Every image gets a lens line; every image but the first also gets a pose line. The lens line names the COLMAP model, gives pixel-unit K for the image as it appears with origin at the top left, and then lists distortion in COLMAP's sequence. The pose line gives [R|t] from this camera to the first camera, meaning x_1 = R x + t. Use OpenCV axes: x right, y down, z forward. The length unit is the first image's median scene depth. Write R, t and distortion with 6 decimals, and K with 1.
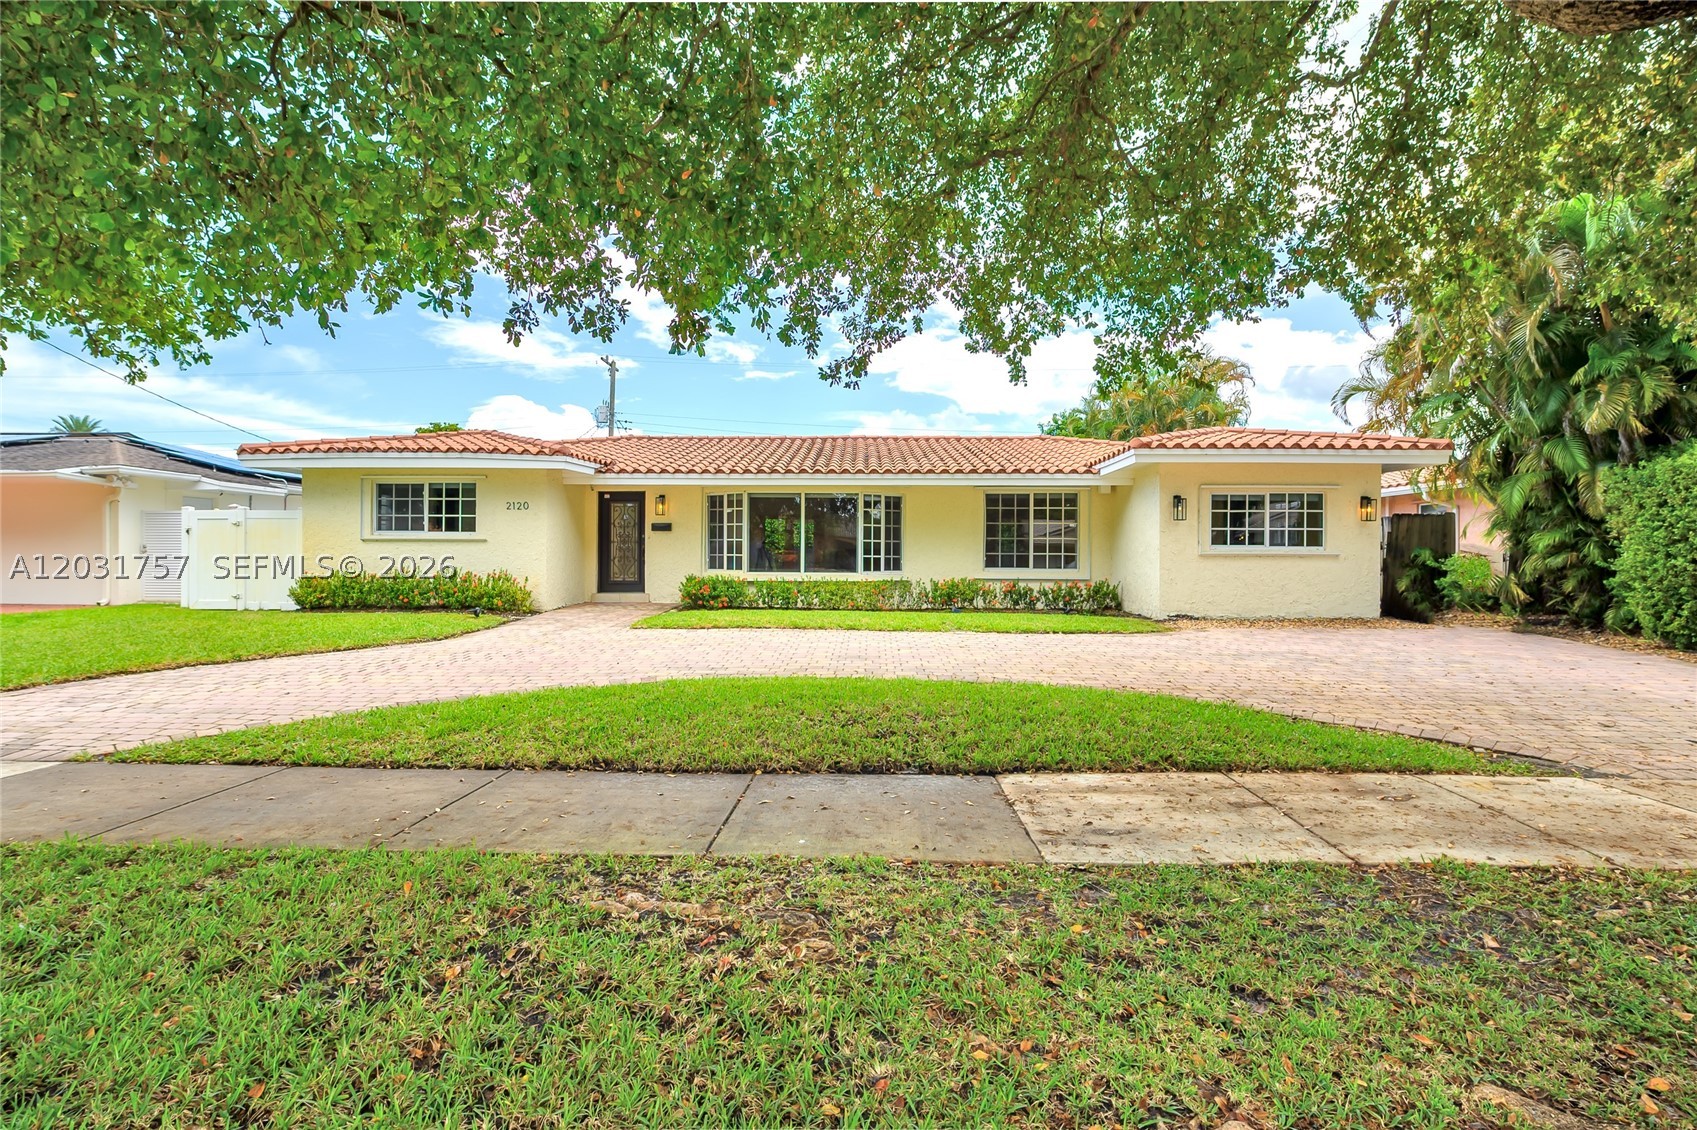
lens RADIAL K [[800.3, 0, 848.5], [0, 800.3, 565.0], [0, 0, 1]] dist [-0.000269, 0.000042]
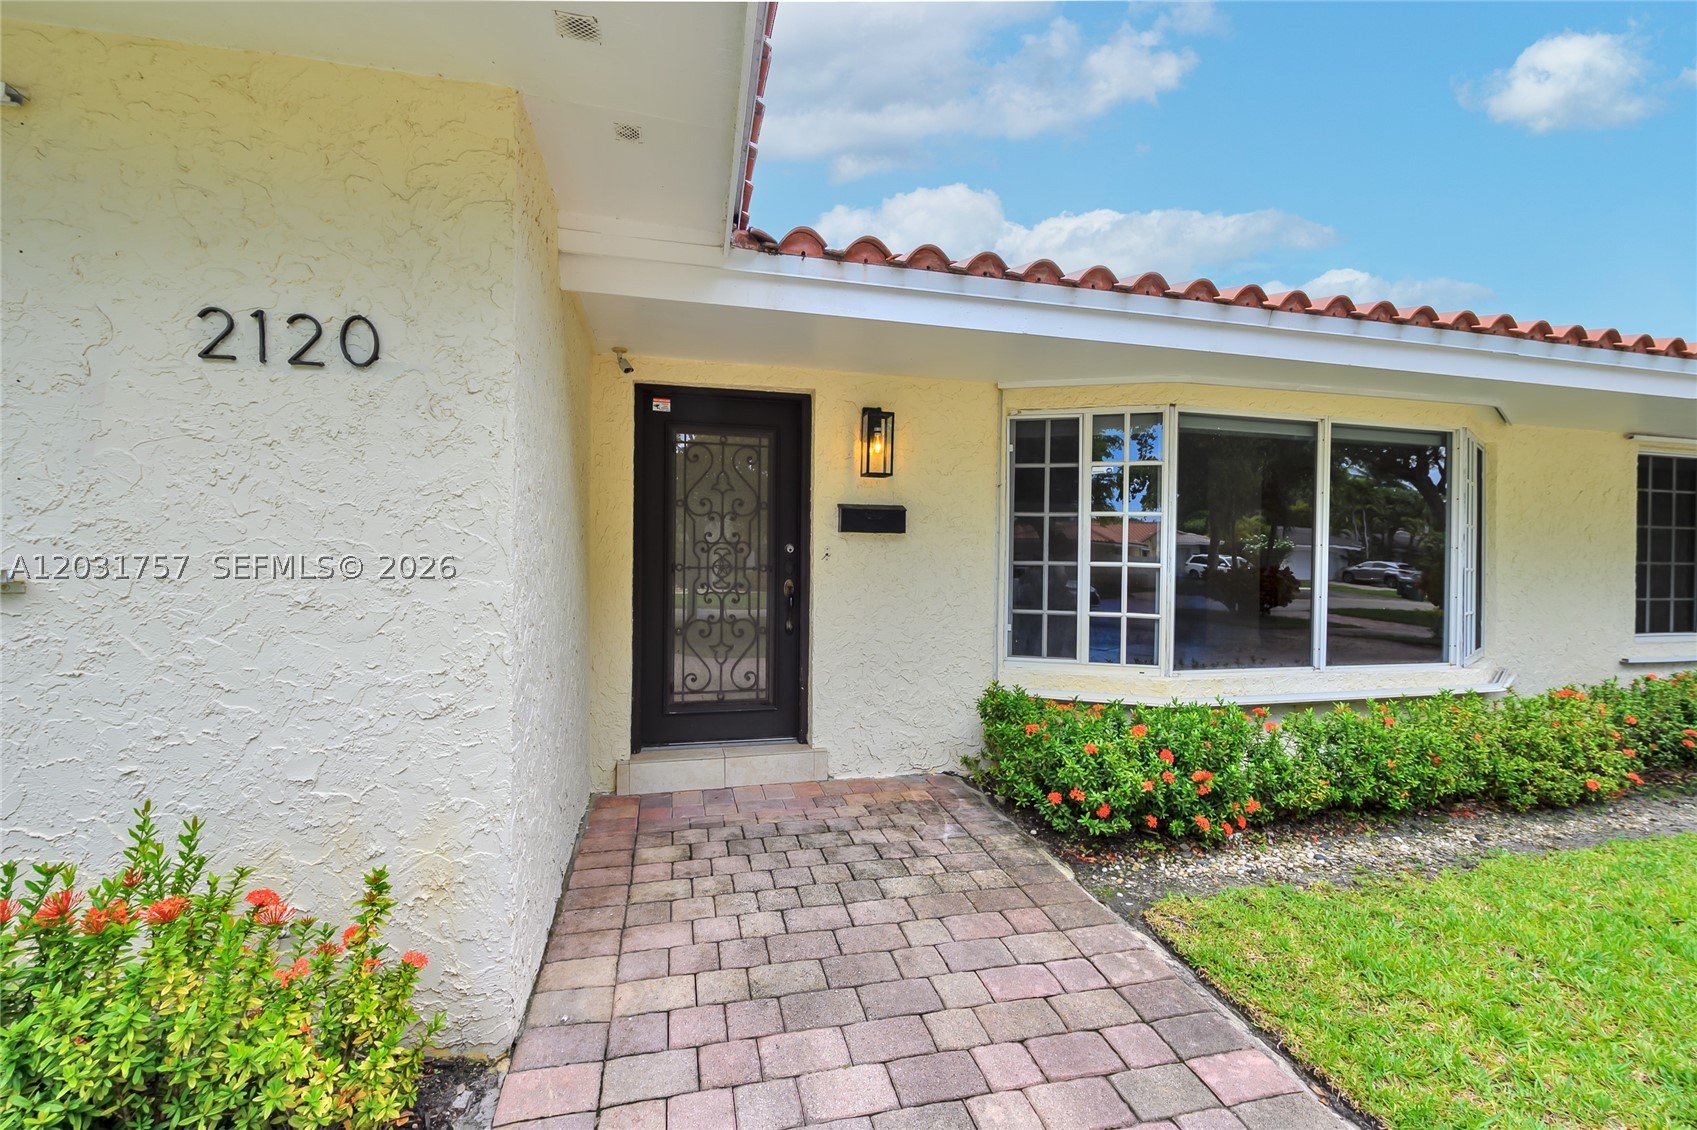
lens RADIAL K [[697.5, 0, 841.7], [0, 697.5, 561.5], [0, 0, 1]] dist [-0.009441, -0.000511]
pose [[0.970798, 0.006709, 0.239803, -0.312739], [-0.003140, 0.999879, -0.015262, -0.028206], [-0.239876, 0.014064, 0.970702, 0.769208]]
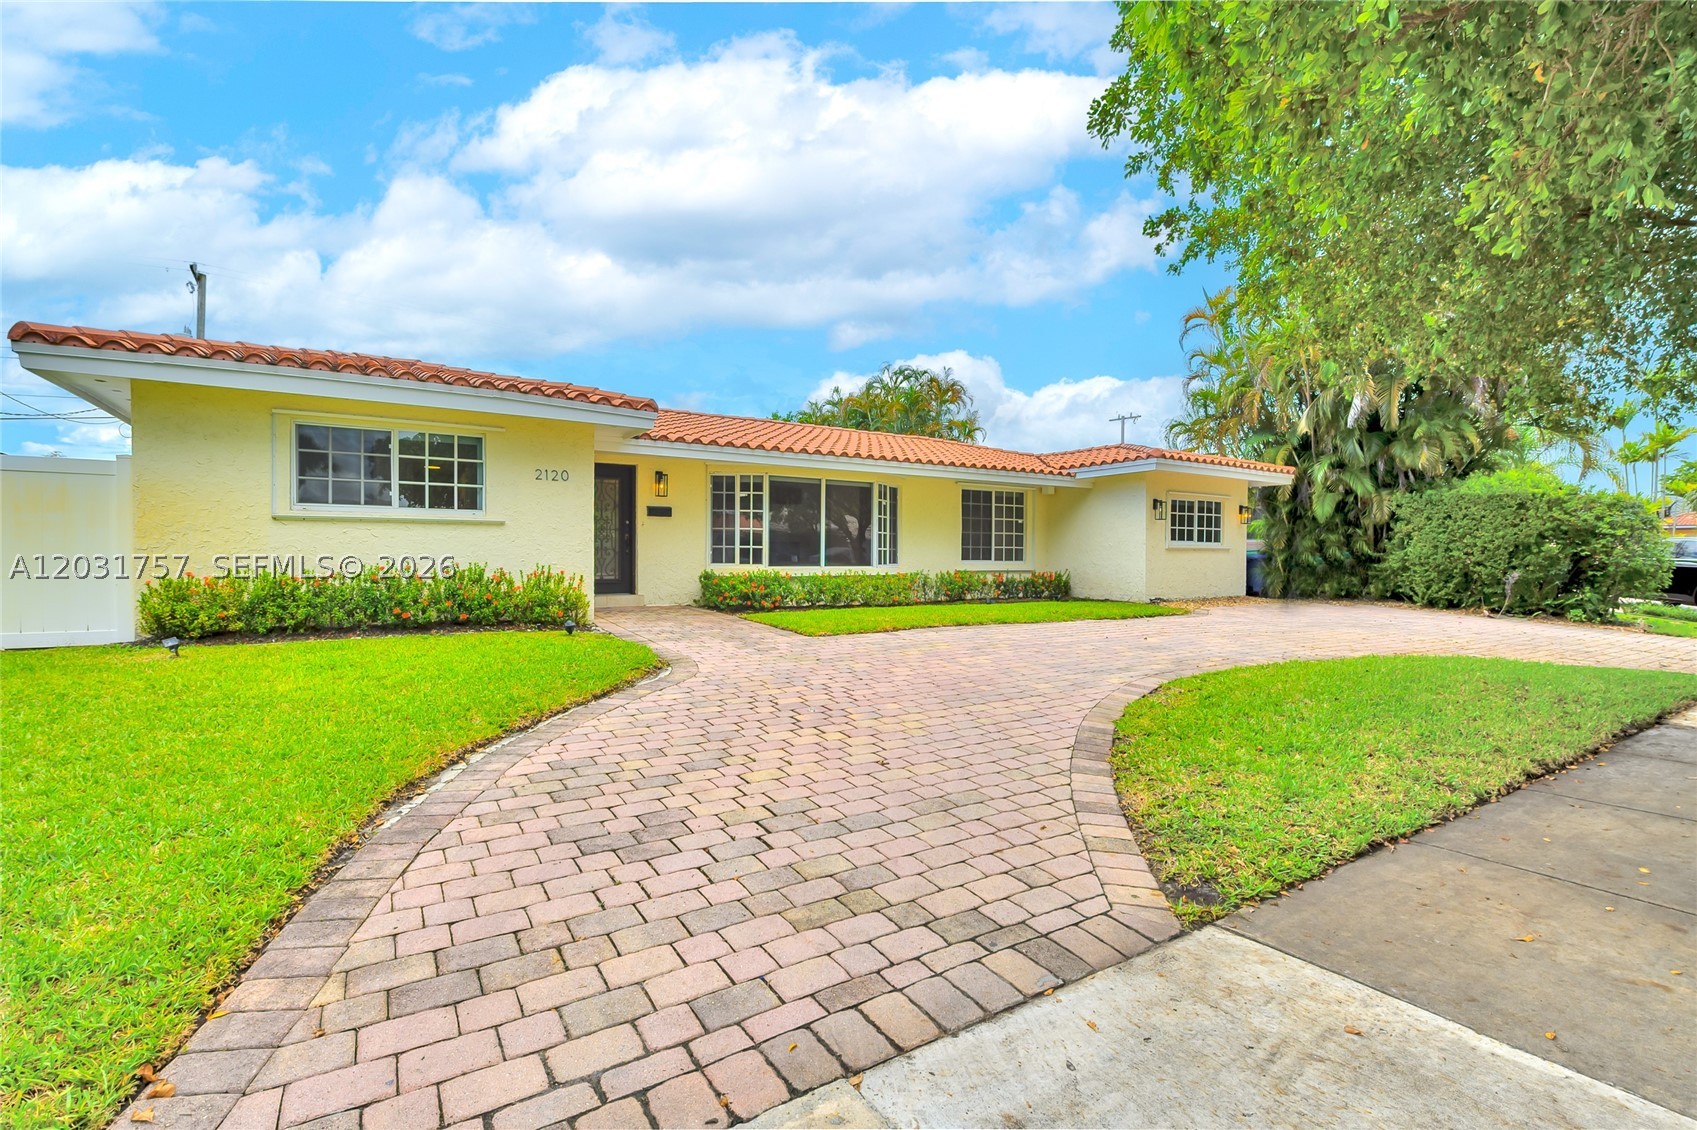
lens RADIAL K [[783.2, 0, 852.4], [0, 783.2, 568.7], [0, 0, 1]] dist [0.001019, -0.000007]
pose [[0.816611, -0.010552, 0.577093, -0.539457], [0.004459, 0.999918, 0.011974, 0.001400], [-0.577172, -0.007204, 0.816591, 0.255041]]
